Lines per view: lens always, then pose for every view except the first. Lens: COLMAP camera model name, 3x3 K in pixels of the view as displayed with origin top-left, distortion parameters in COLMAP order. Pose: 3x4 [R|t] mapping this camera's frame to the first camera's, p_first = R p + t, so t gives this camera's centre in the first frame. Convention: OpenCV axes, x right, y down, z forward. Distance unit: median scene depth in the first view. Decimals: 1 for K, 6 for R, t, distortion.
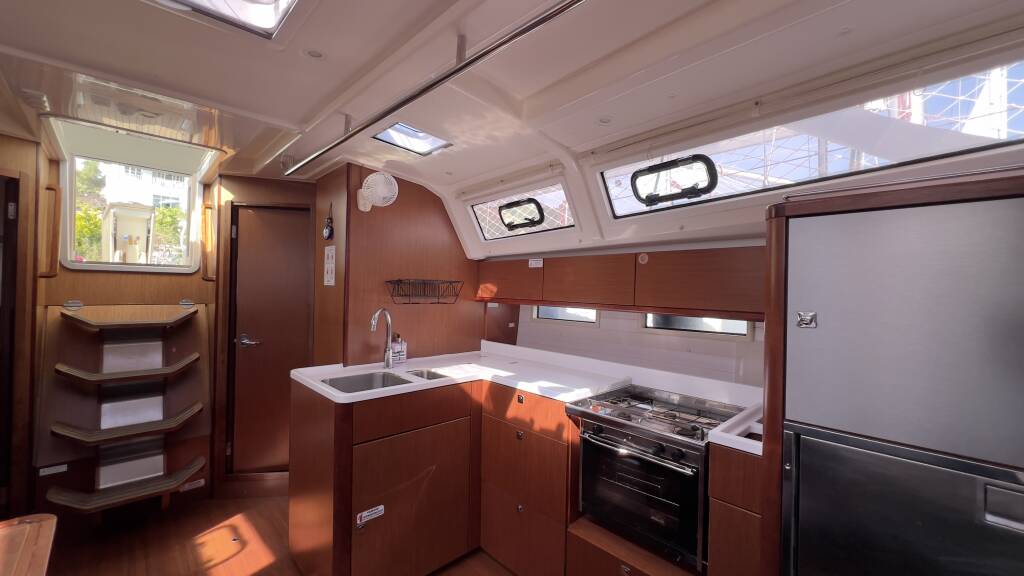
lens RADIAL K [[410.5, 0, 512.0], [0, 410.5, 288.0], [0, 0, 1]] dist [-0.000085, -0.000007]
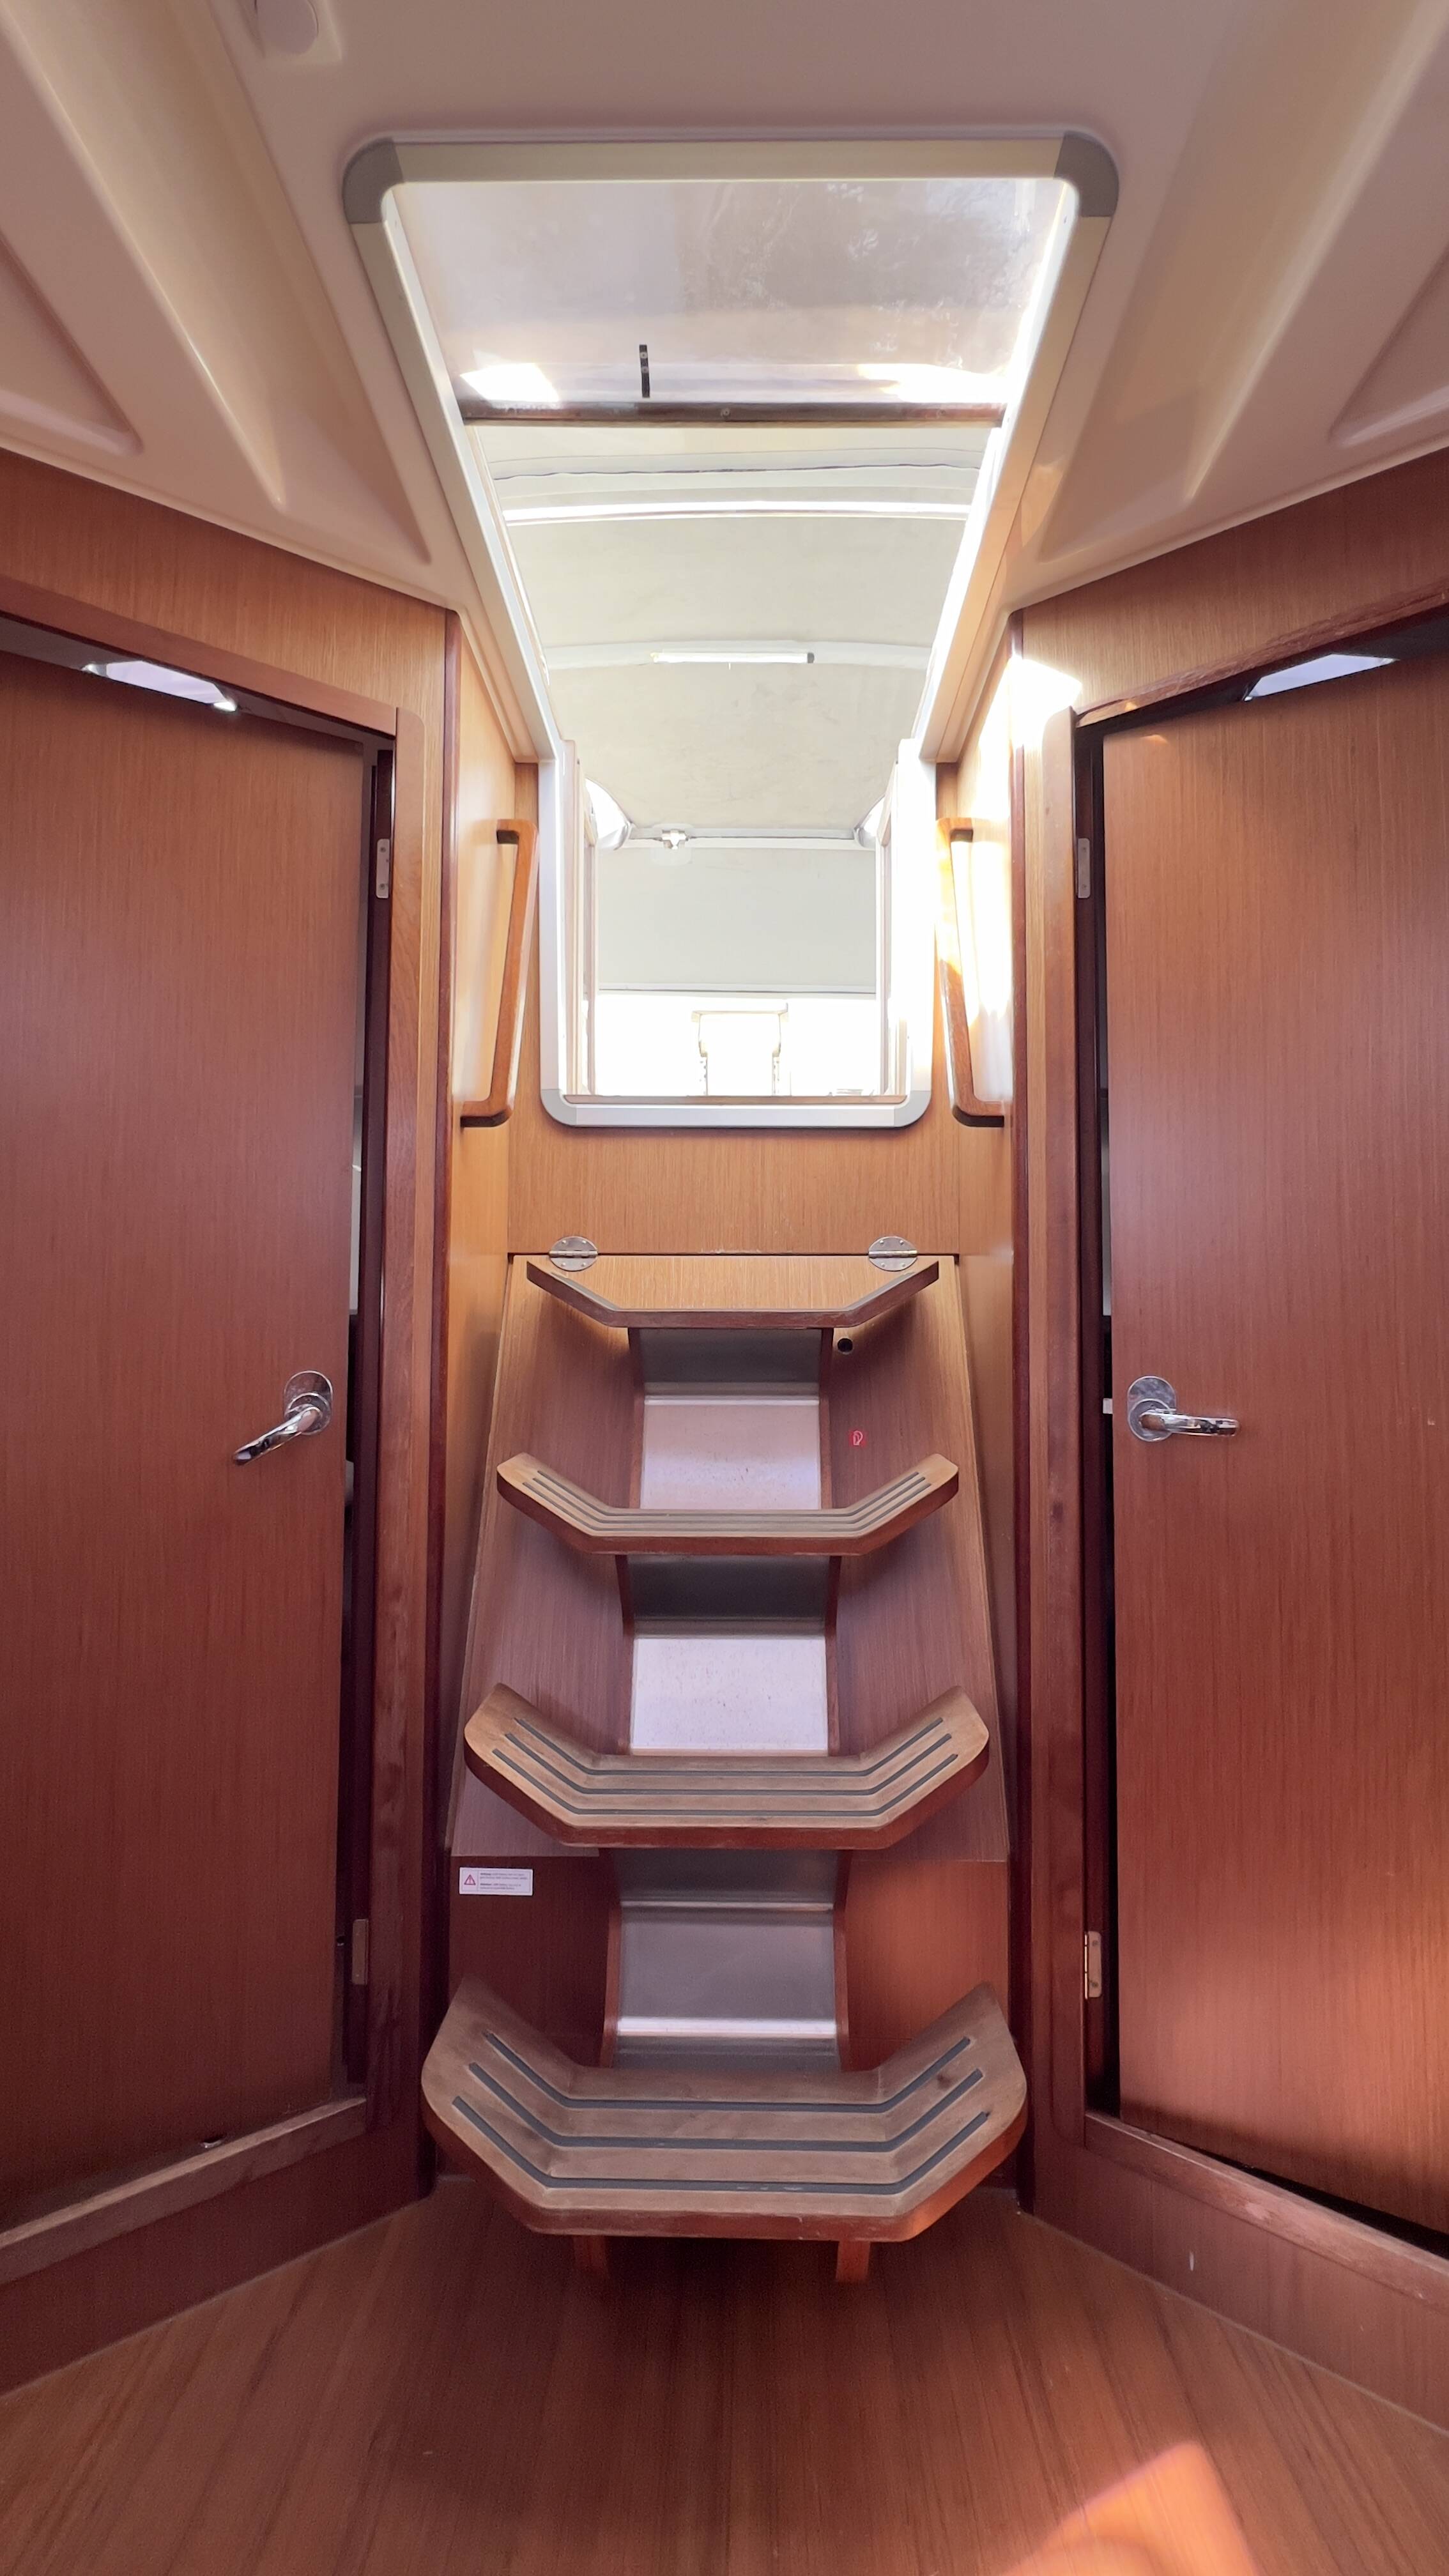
lens RADIAL K [[995.6, 0, 717.3], [0, 995.6, 1293.7], [0, 0, 1]] dist [-0.001522, -0.000093]
pose [[0.703361, -0.044821, -0.709418, -0.583263], [0.012559, 0.998638, -0.050643, 0.119558], [0.710722, 0.026711, 0.702966, 0.667219]]
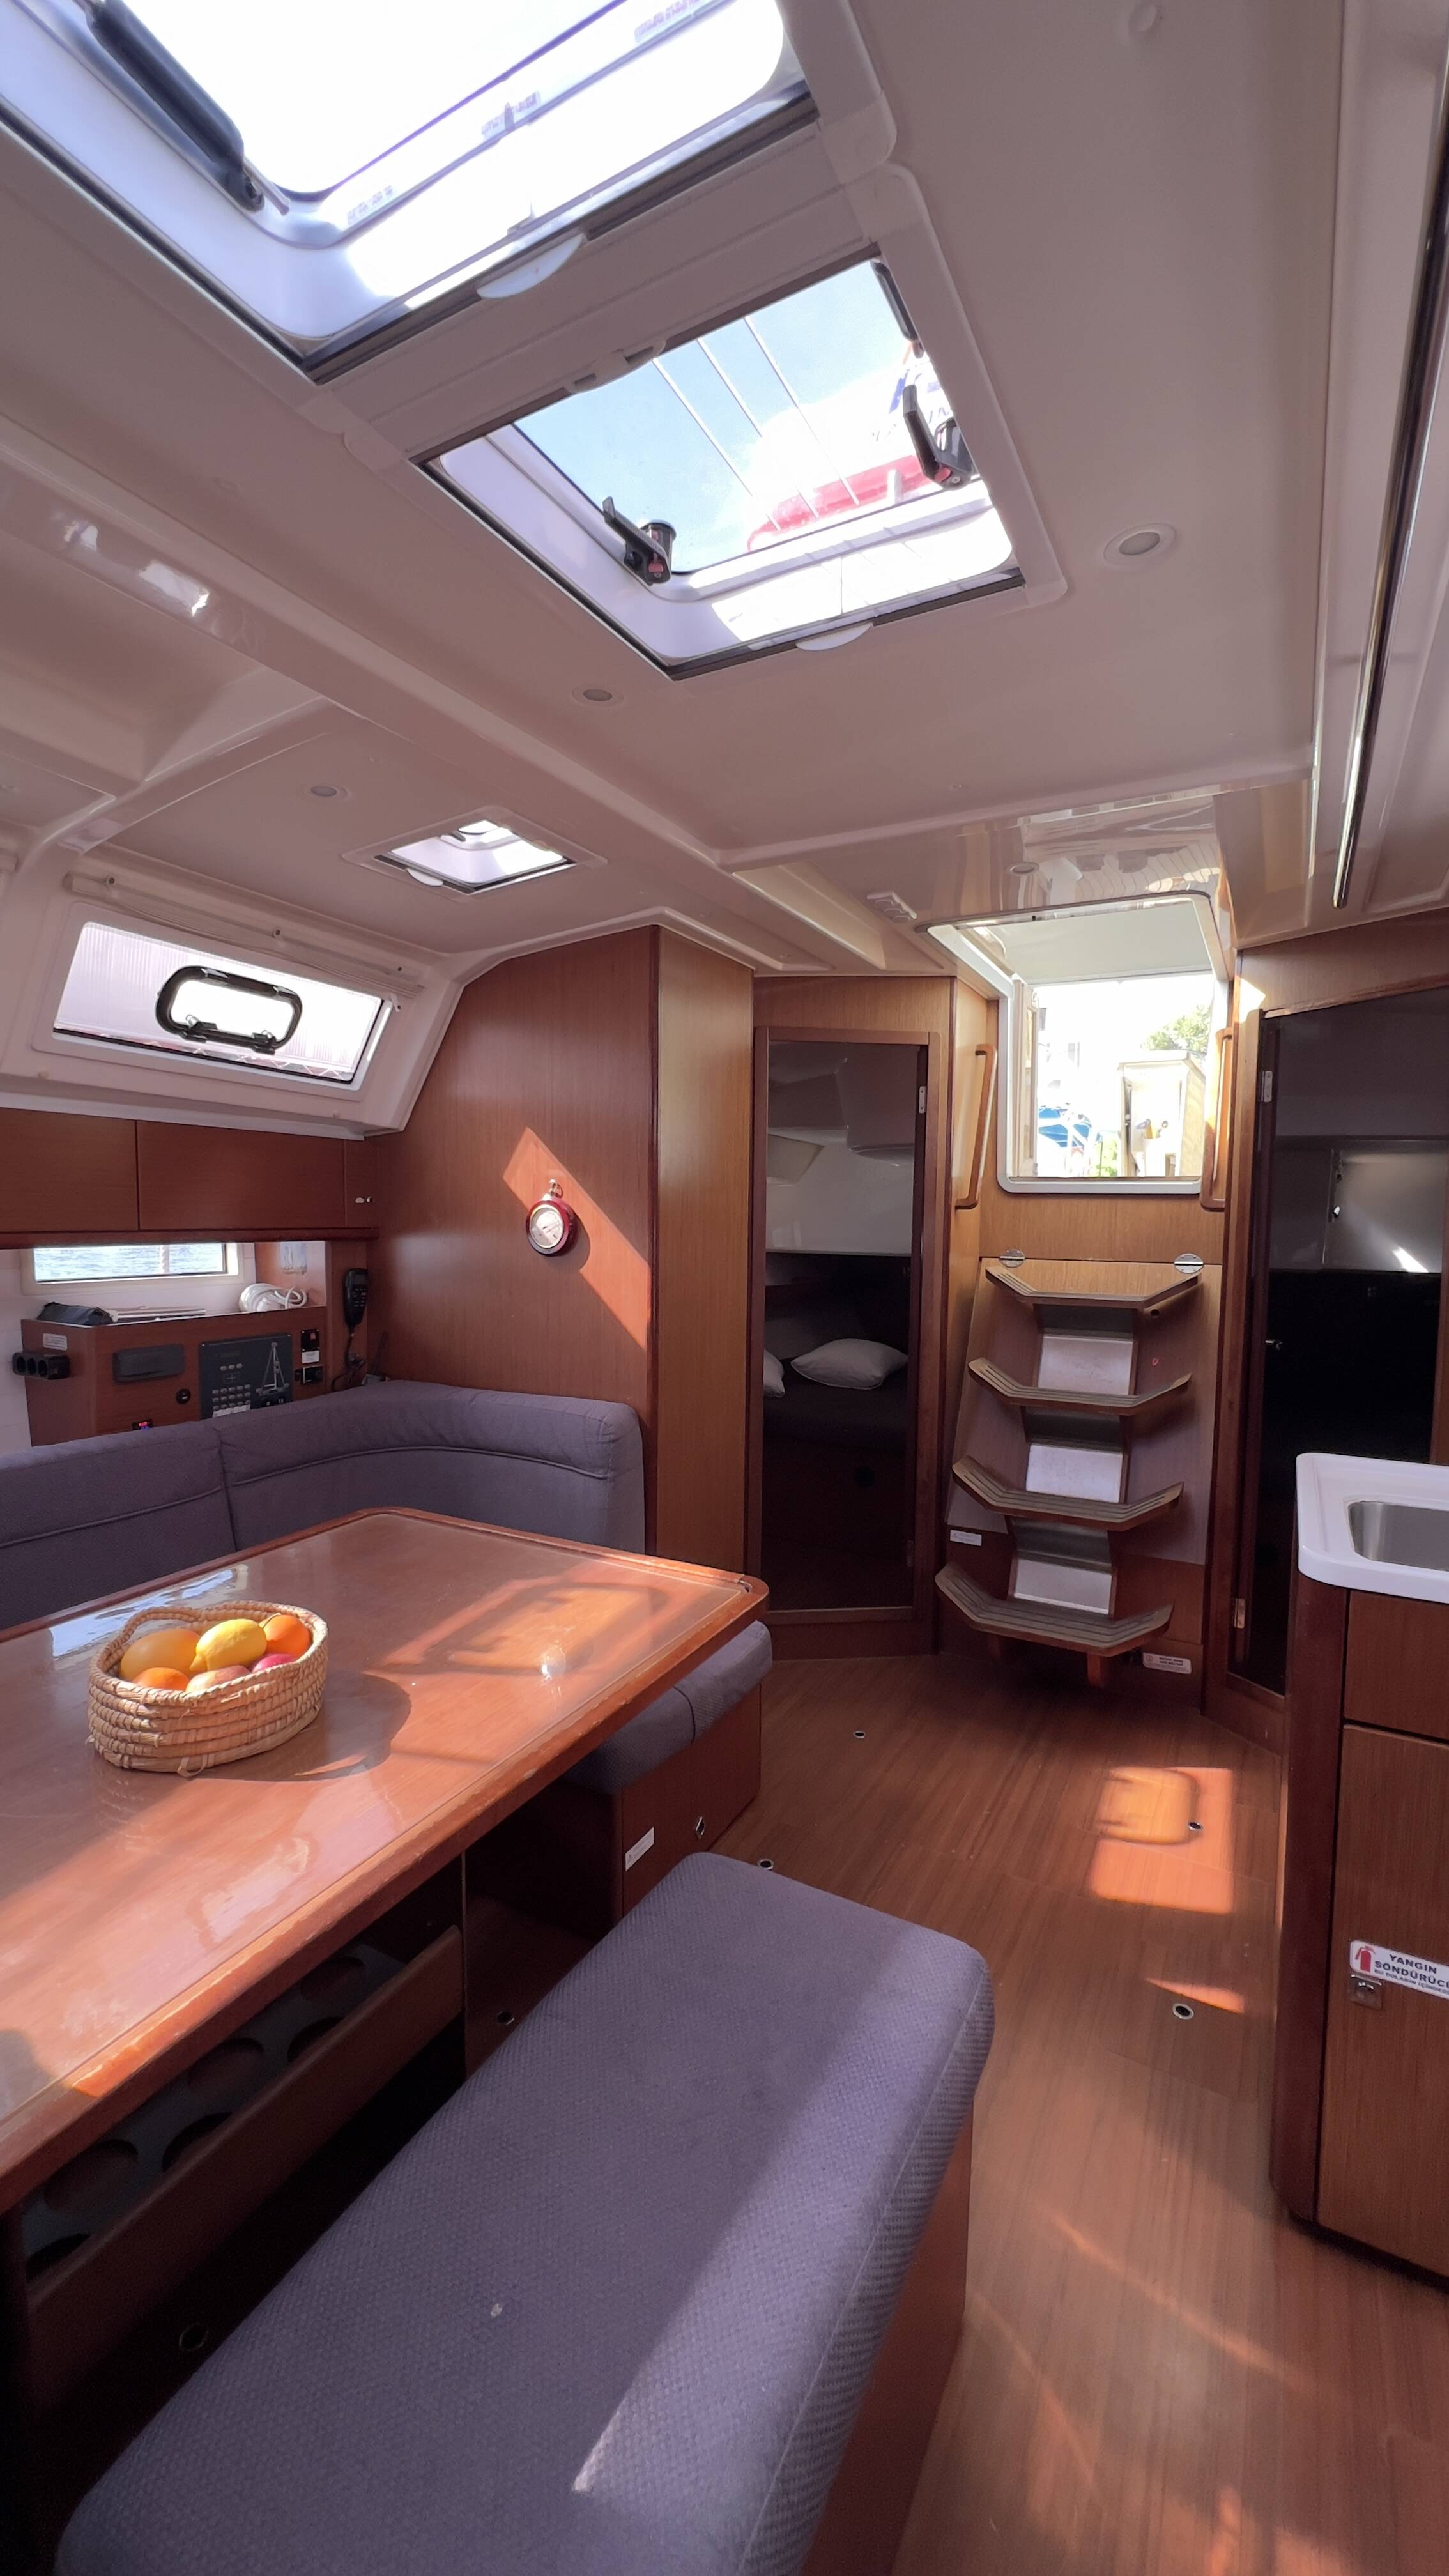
lens RADIAL K [[1032.7, 0, 733.5], [0, 1032.7, 1288.9], [0, 0, 1]] dist [-0.000085, -0.000007]
pose [[0.301321, 0.055890, -0.951883, 0.168092], [-0.000375, 0.998288, 0.058496, 0.002160], [0.953523, -0.017269, 0.300826, 0.248143]]
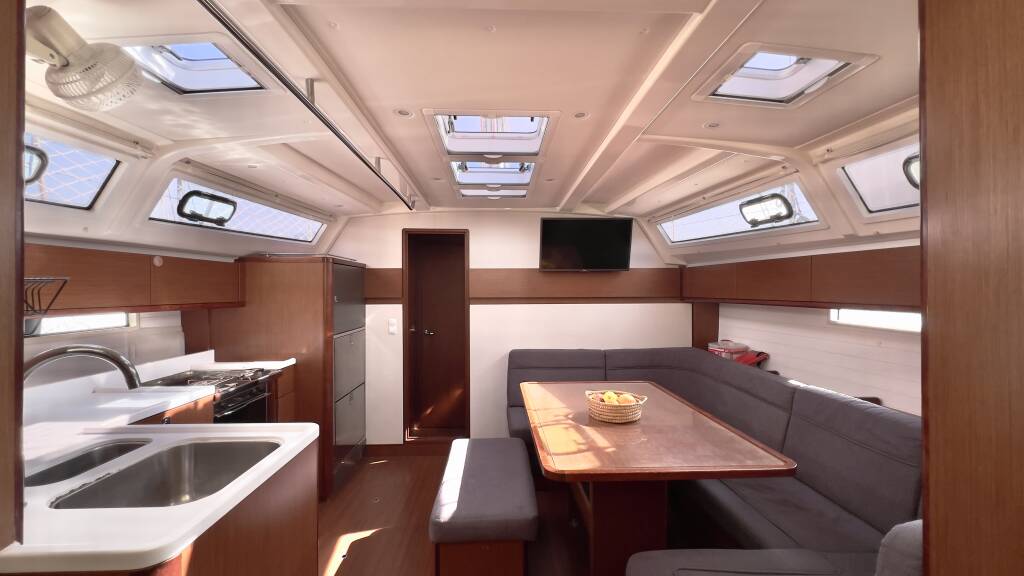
lens RADIAL K [[410.5, 0, 512.0], [0, 410.5, 288.0], [0, 0, 1]] dist [-0.000085, -0.000007]
pose [[-0.748092, -0.011543, 0.663495, -0.984674], [-0.008261, 0.999933, 0.008082, -0.015193], [-0.663544, 0.000565, -0.748137, 1.066844]]
